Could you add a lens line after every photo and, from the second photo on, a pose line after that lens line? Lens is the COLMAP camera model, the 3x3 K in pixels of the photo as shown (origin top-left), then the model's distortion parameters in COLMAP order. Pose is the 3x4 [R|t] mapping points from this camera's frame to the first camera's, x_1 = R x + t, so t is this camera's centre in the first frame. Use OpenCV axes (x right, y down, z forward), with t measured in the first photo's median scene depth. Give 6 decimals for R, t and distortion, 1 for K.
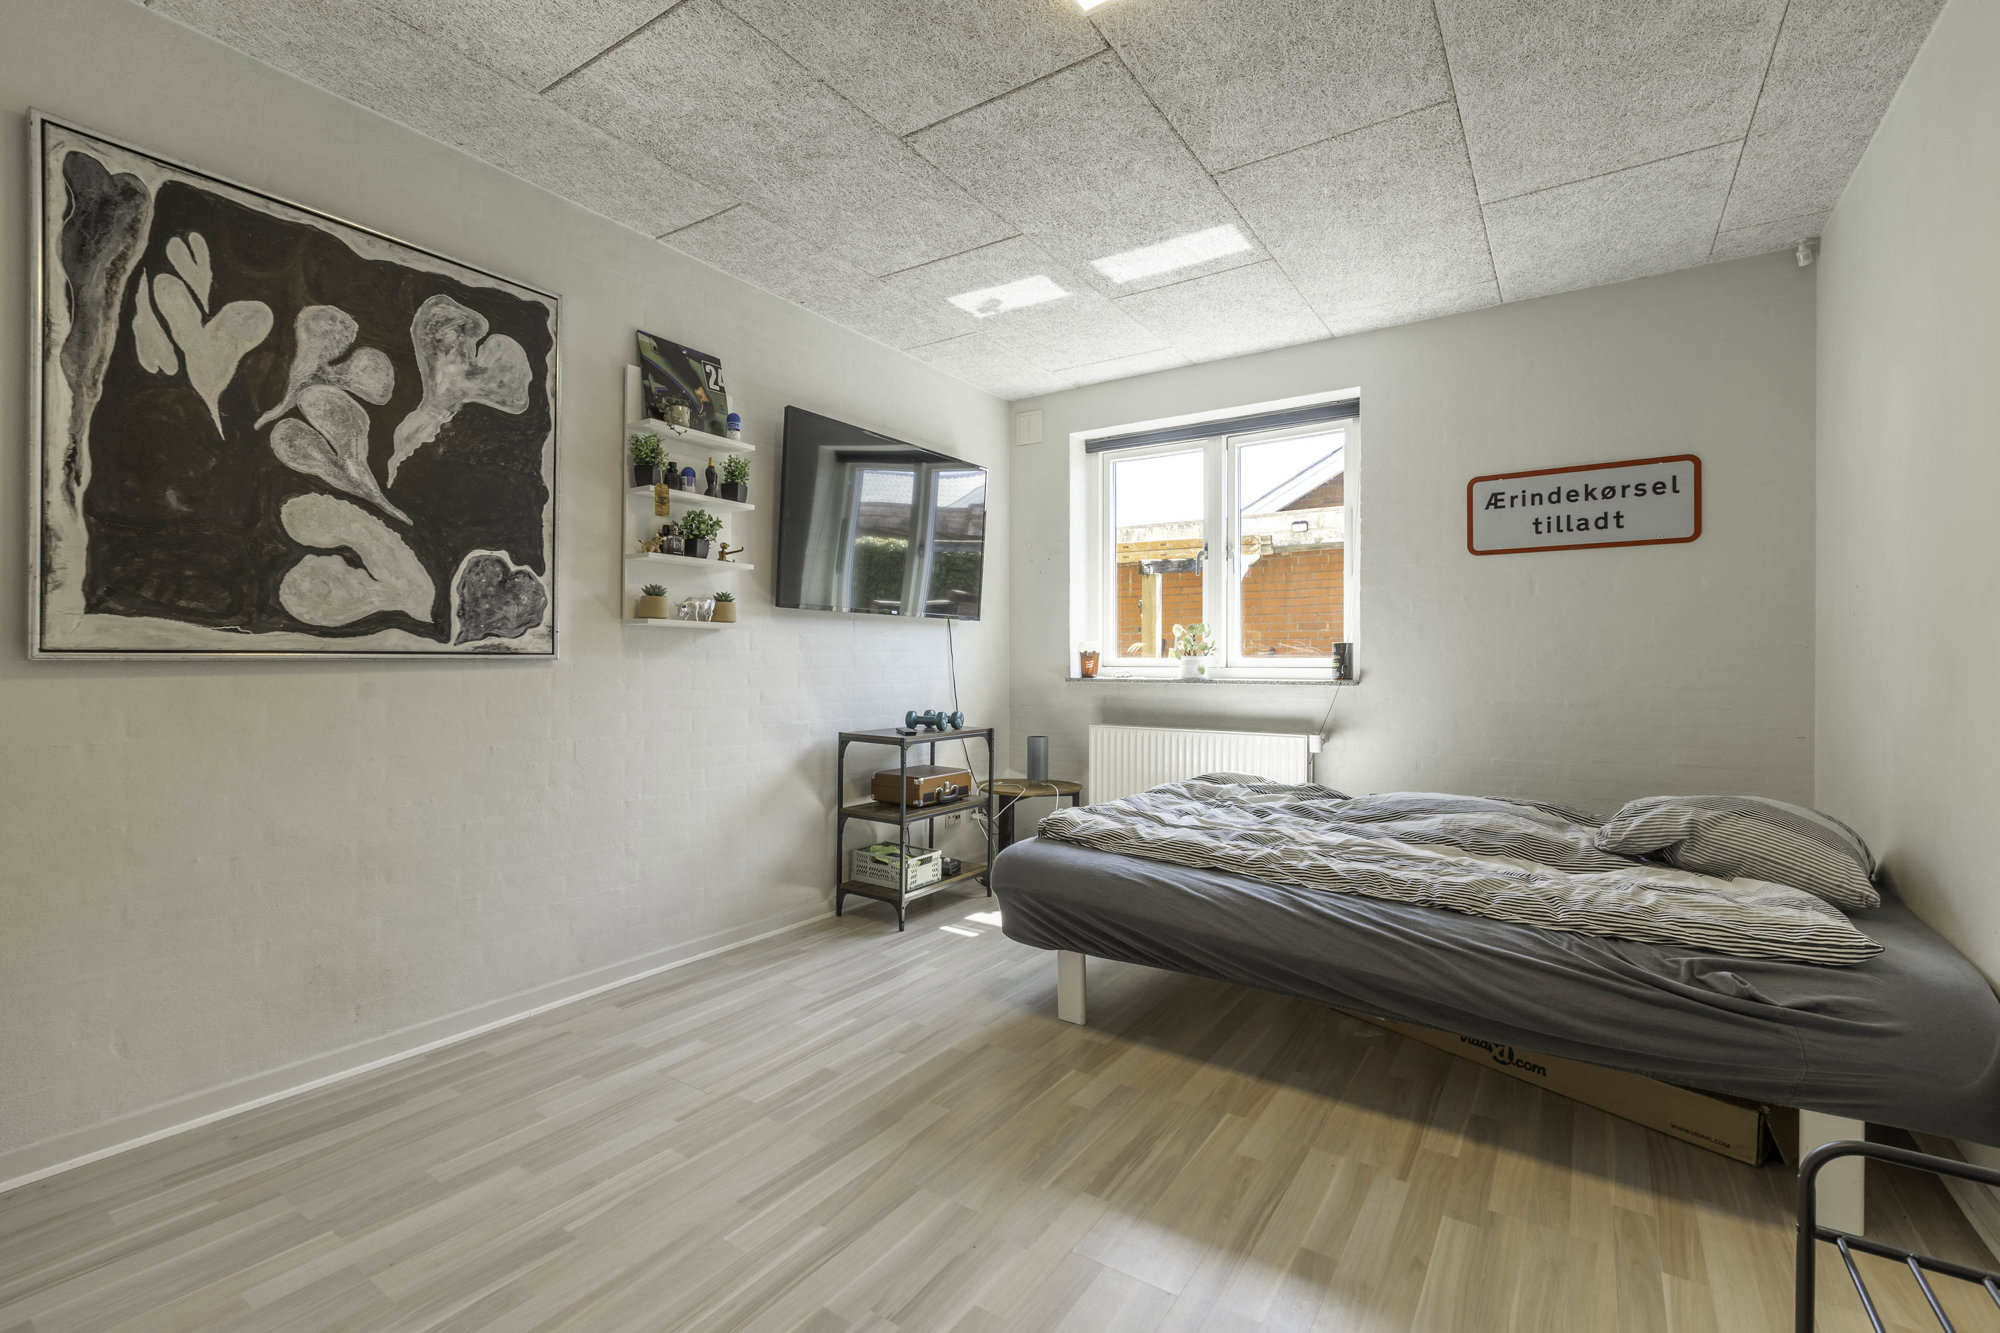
lens RADIAL K [[888.1, 0, 994.4], [0, 888.1, 675.7], [0, 0, 1]] dist [-0.002171, -0.000073]
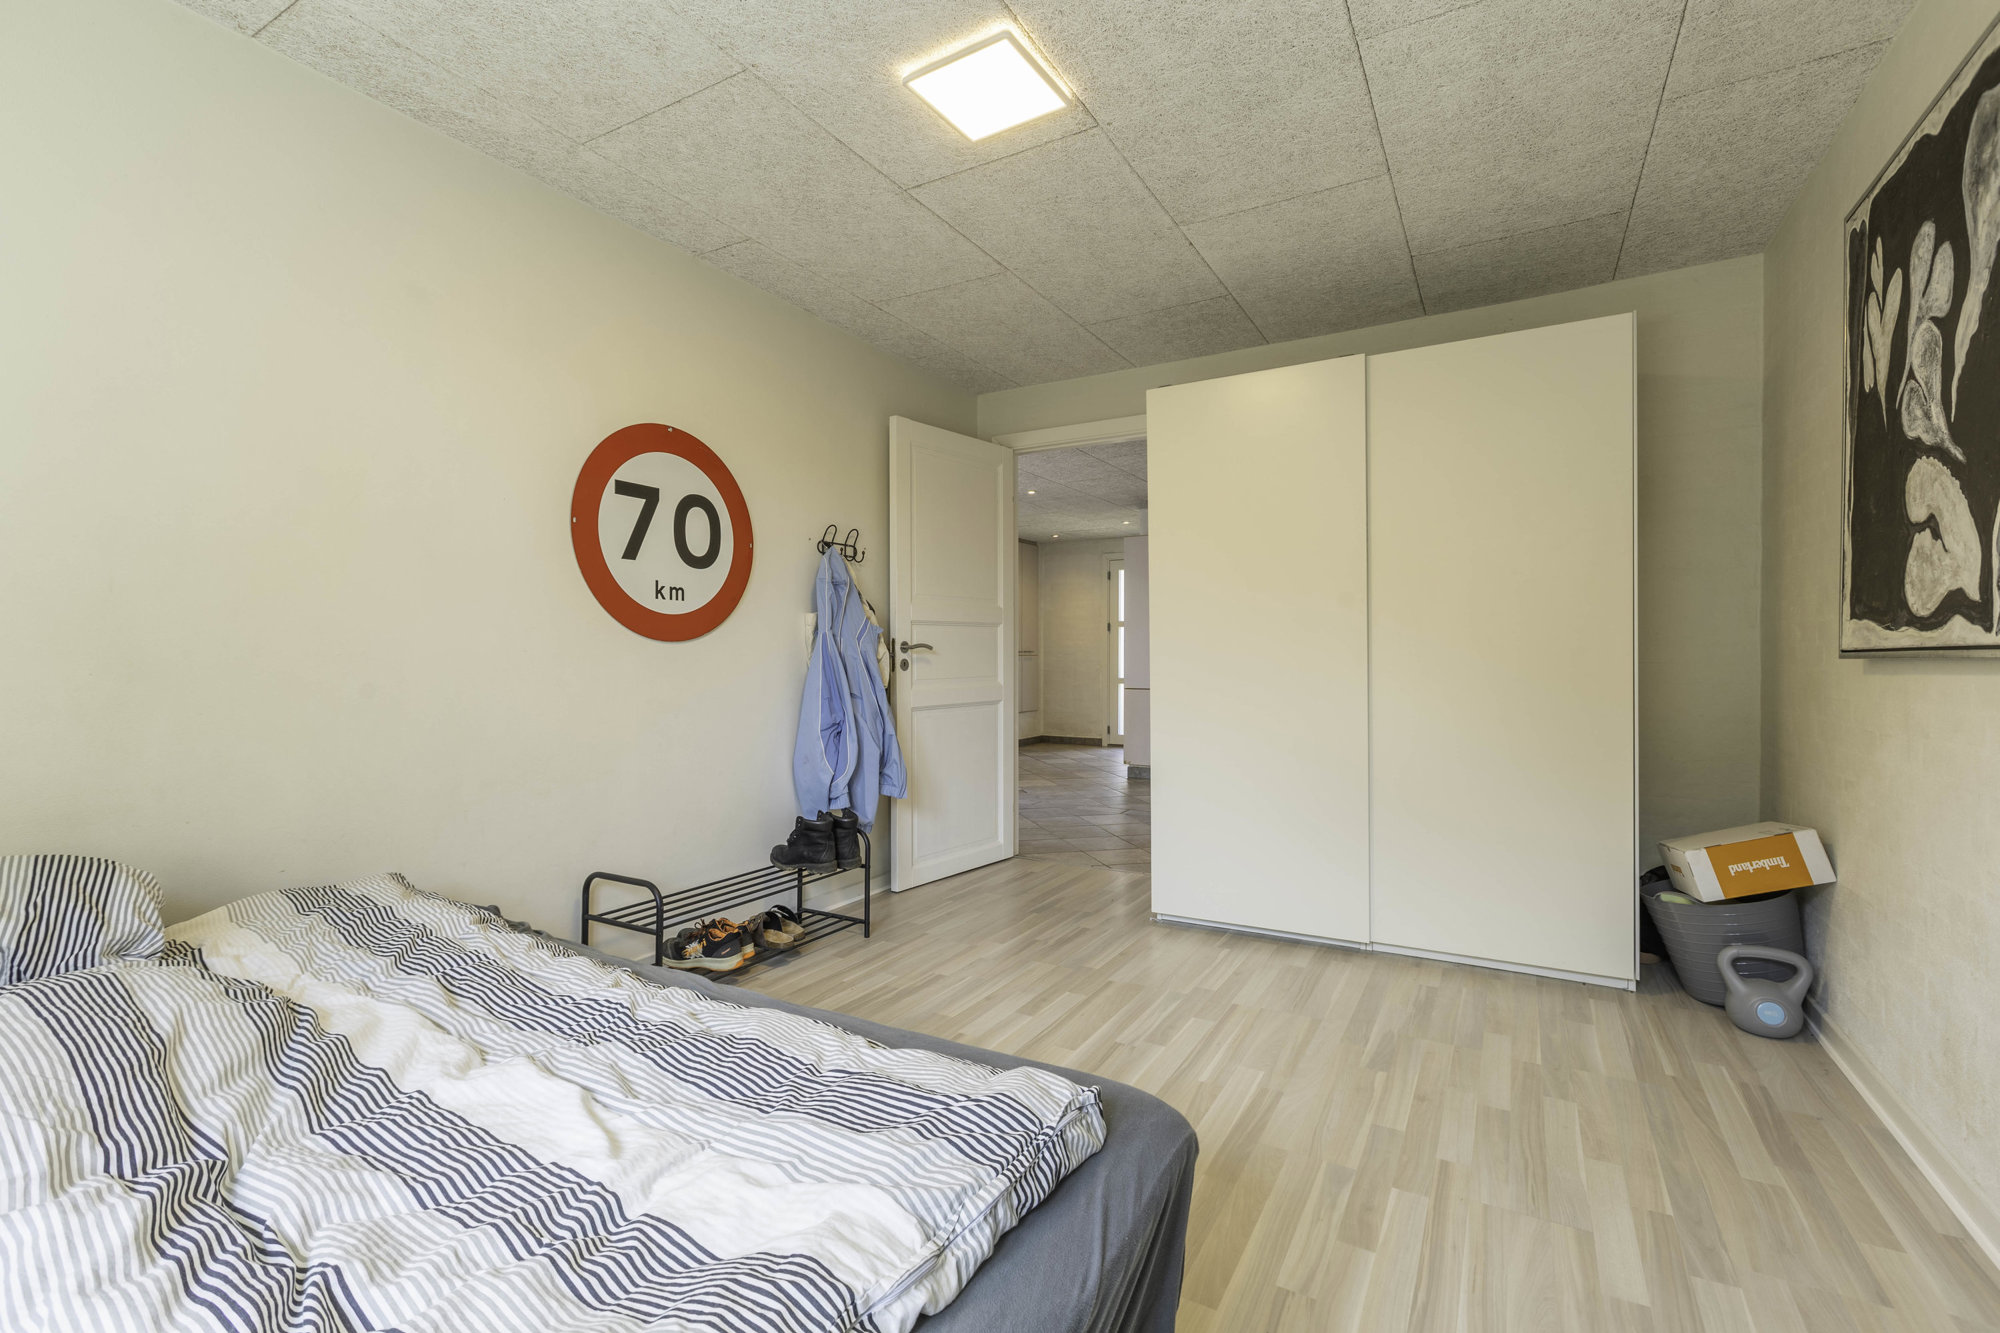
lens RADIAL K [[888.1, 0, 1002.7], [0, 888.1, 659.3], [0, 0, 1]] dist [-0.002171, -0.000073]
pose [[-0.998062, -0.001417, -0.062216, 0.137387], [-0.001851, 0.999974, 0.006916, -0.020823], [0.062205, 0.007018, -0.998039, 1.647107]]
